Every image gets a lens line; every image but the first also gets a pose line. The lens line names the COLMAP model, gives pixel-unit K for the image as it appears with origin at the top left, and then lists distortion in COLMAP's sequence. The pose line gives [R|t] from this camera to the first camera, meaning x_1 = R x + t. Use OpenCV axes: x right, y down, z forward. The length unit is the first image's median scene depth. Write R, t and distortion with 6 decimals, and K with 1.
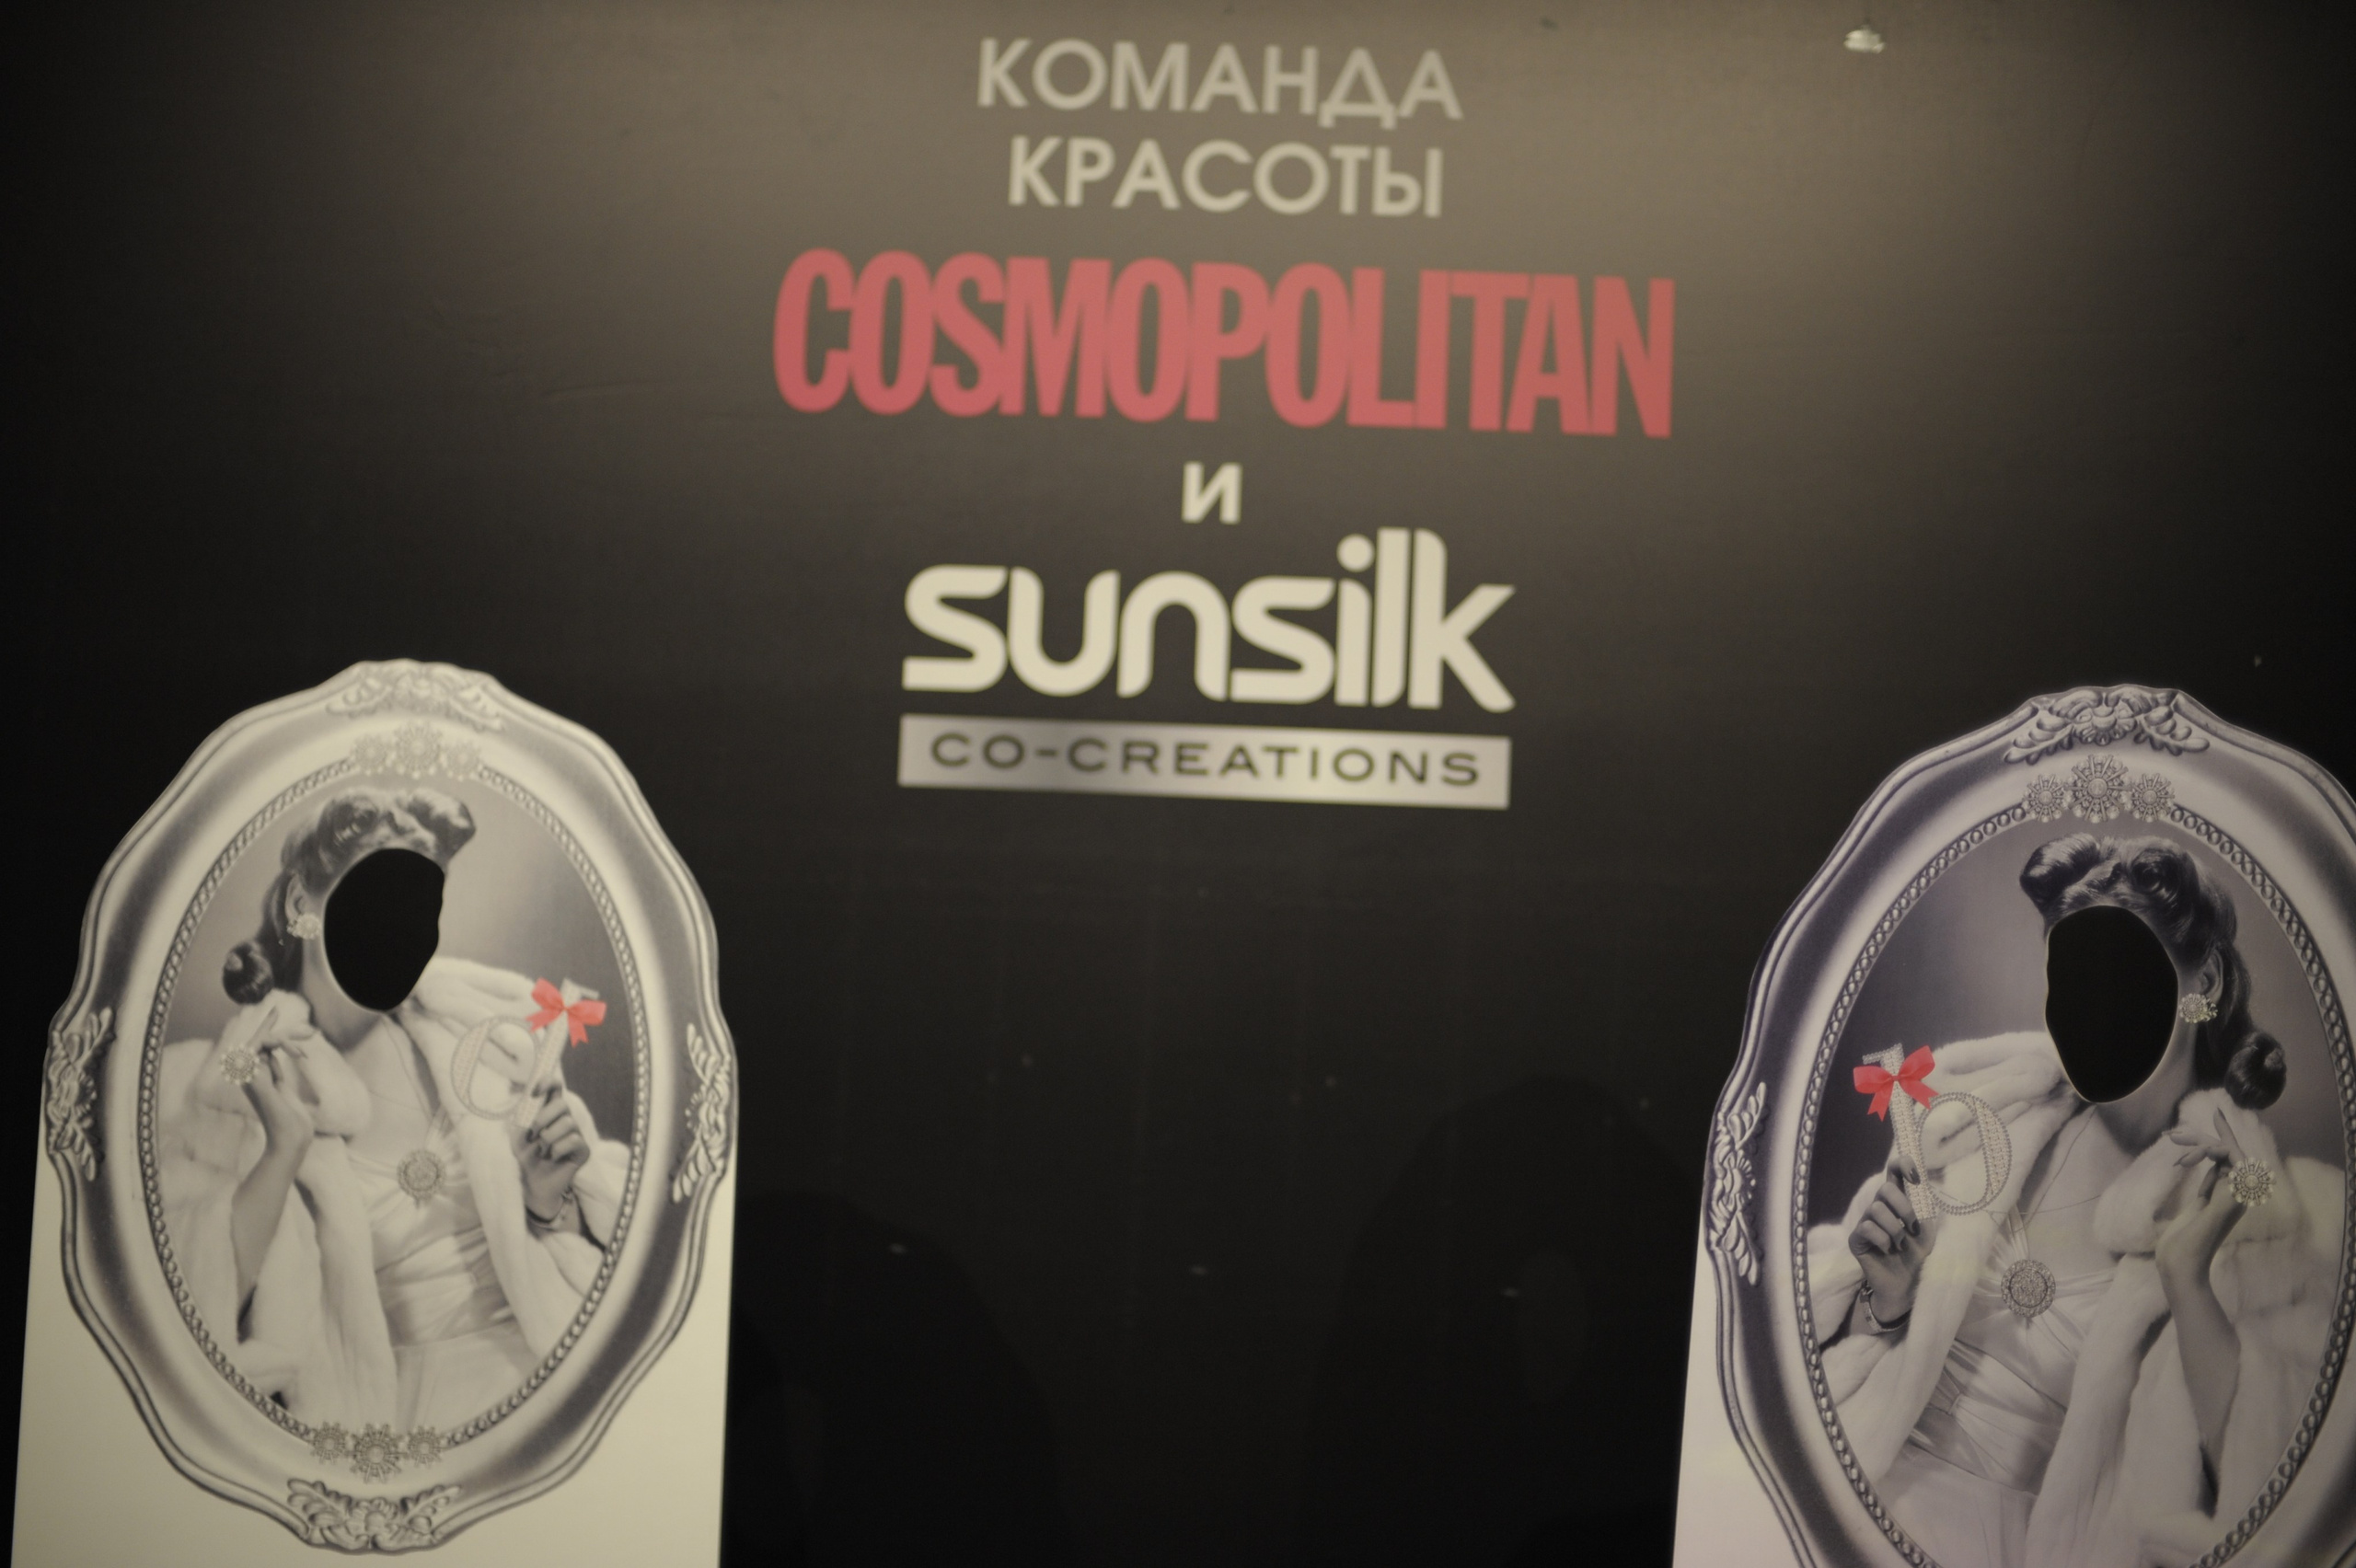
lens RADIAL K [[3386.0, 0, 1173.5], [0, 3386.0, 784.9], [0, 0, 1]] dist [-0.116536, 0.000000]
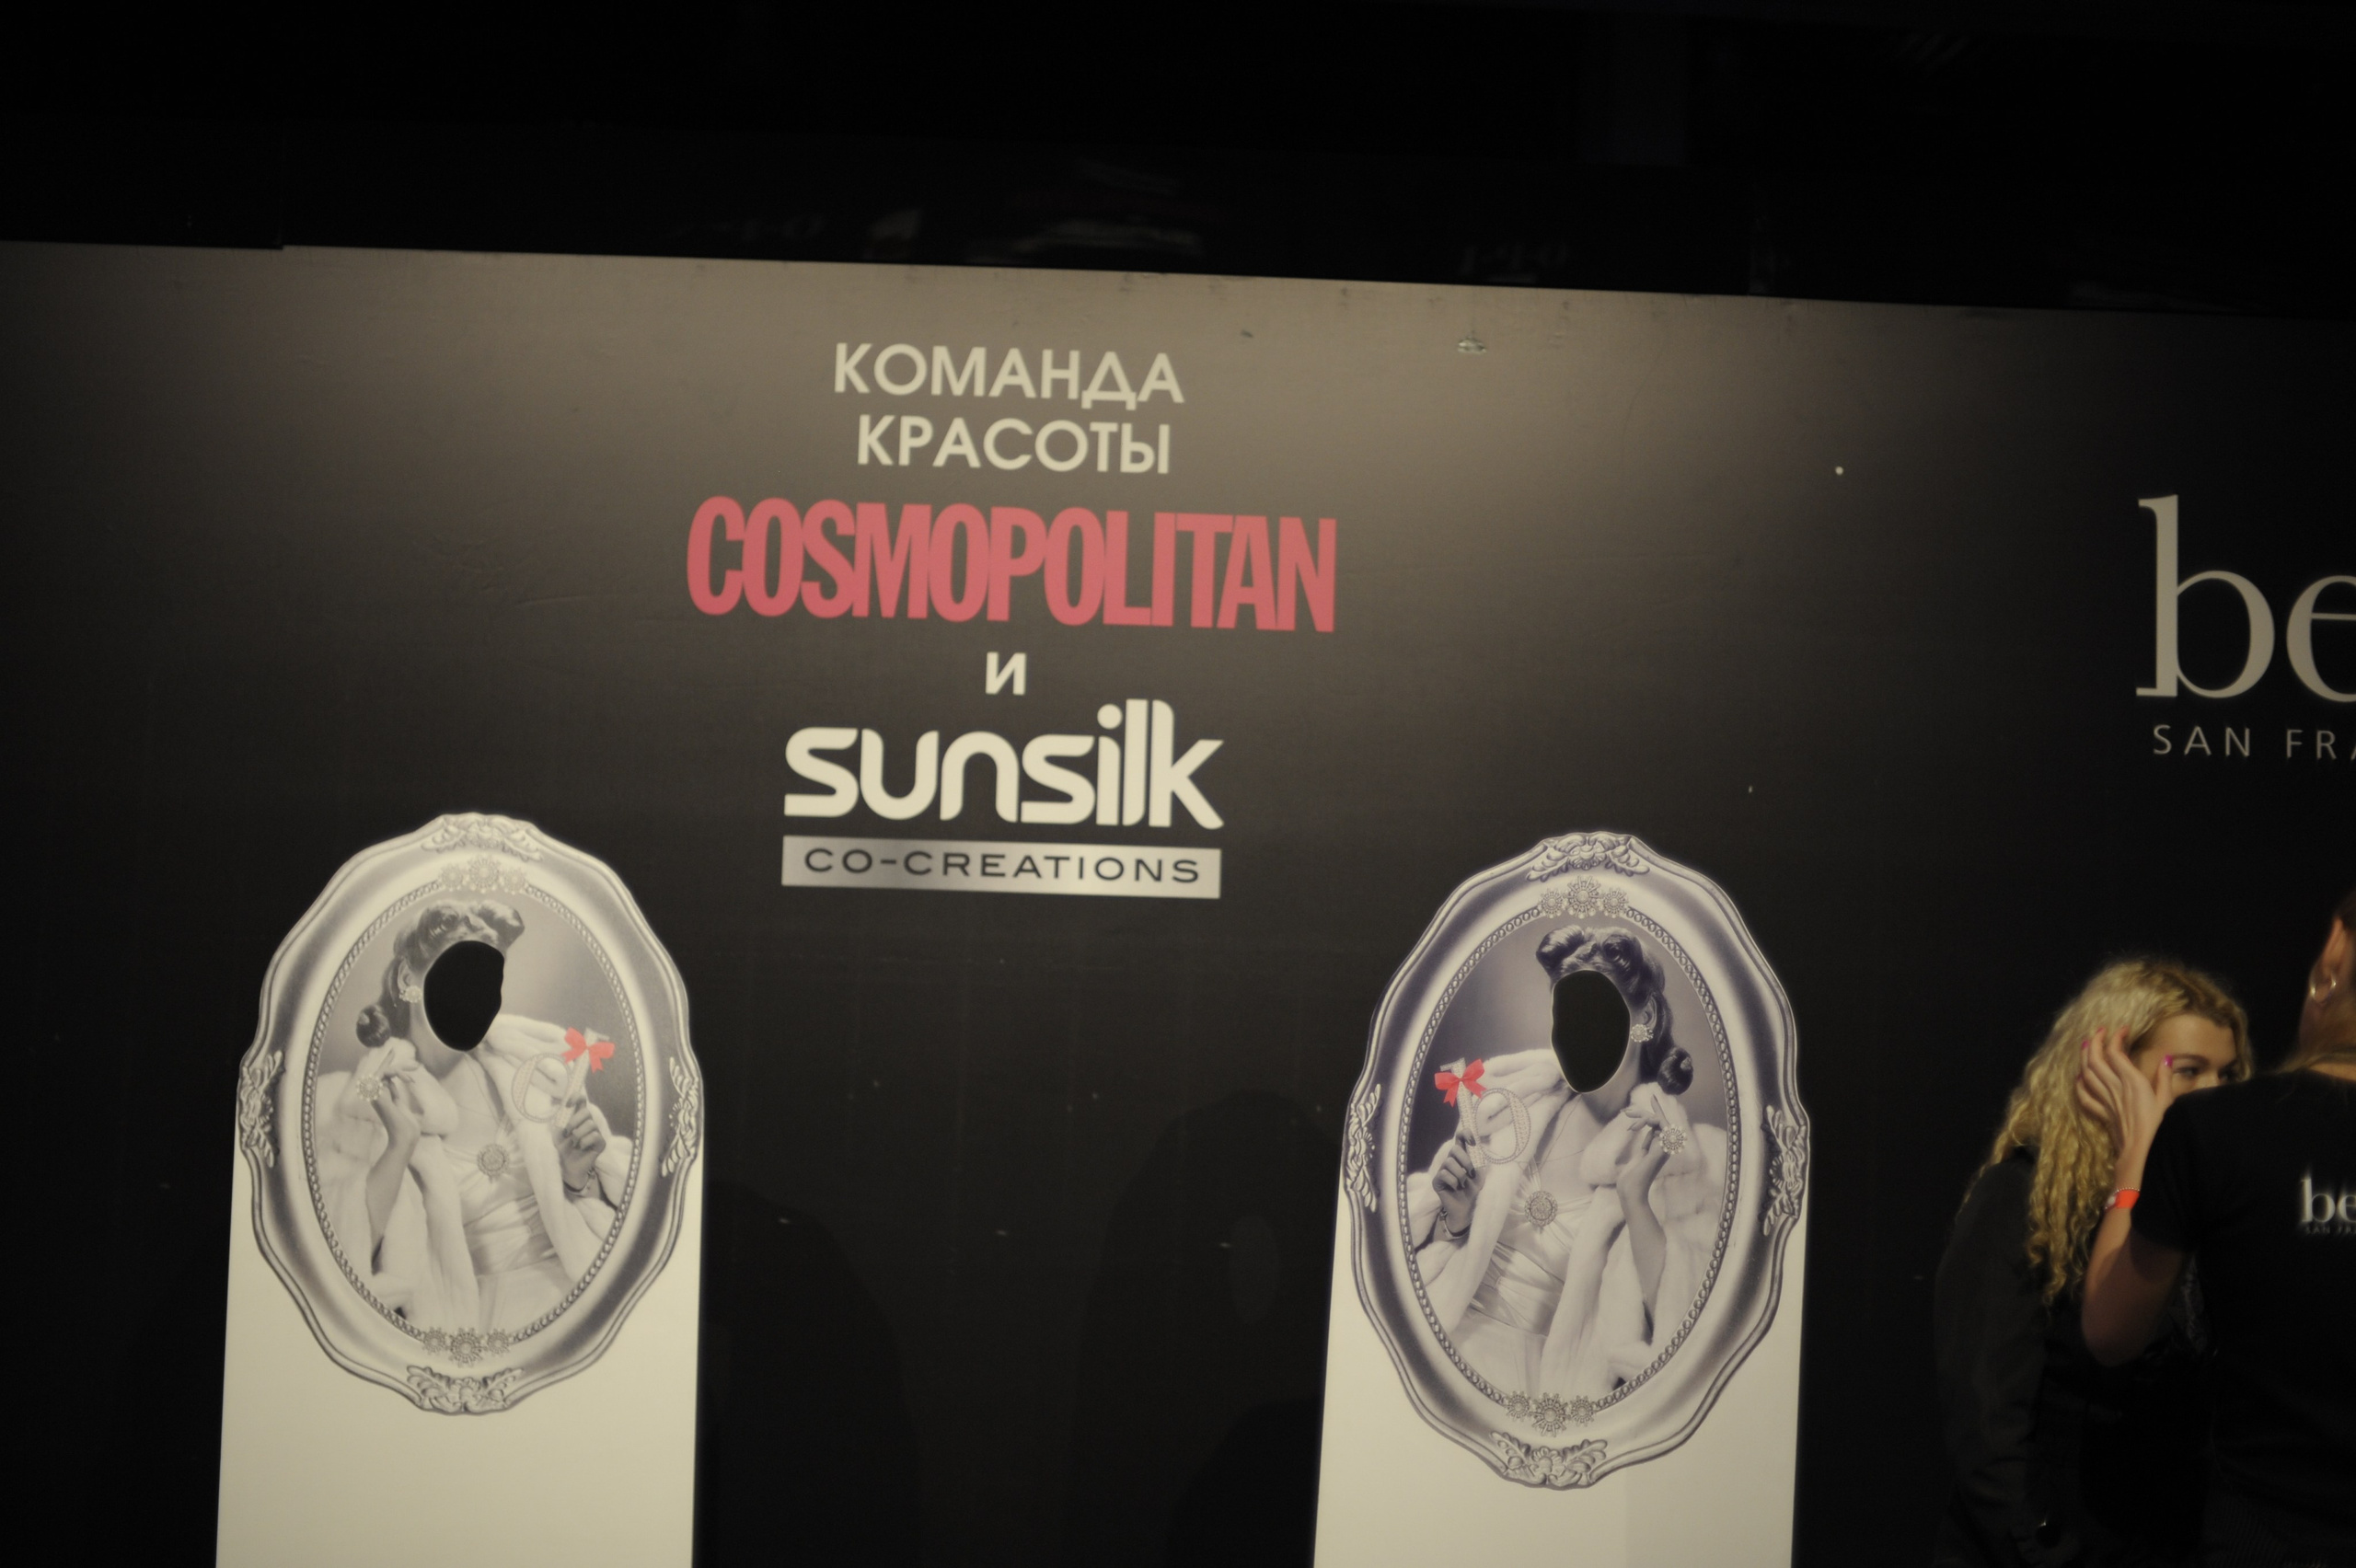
lens RADIAL K [[3386.0, 0, 1184.8], [0, 3386.0, 790.7], [0, 0, 1]] dist [-0.116536, 0.000000]
pose [[0.996444, -0.006610, 0.083993, -0.042072], [0.007656, 0.999897, -0.012140, -0.026850], [-0.083904, 0.012740, 0.996392, -0.504916]]
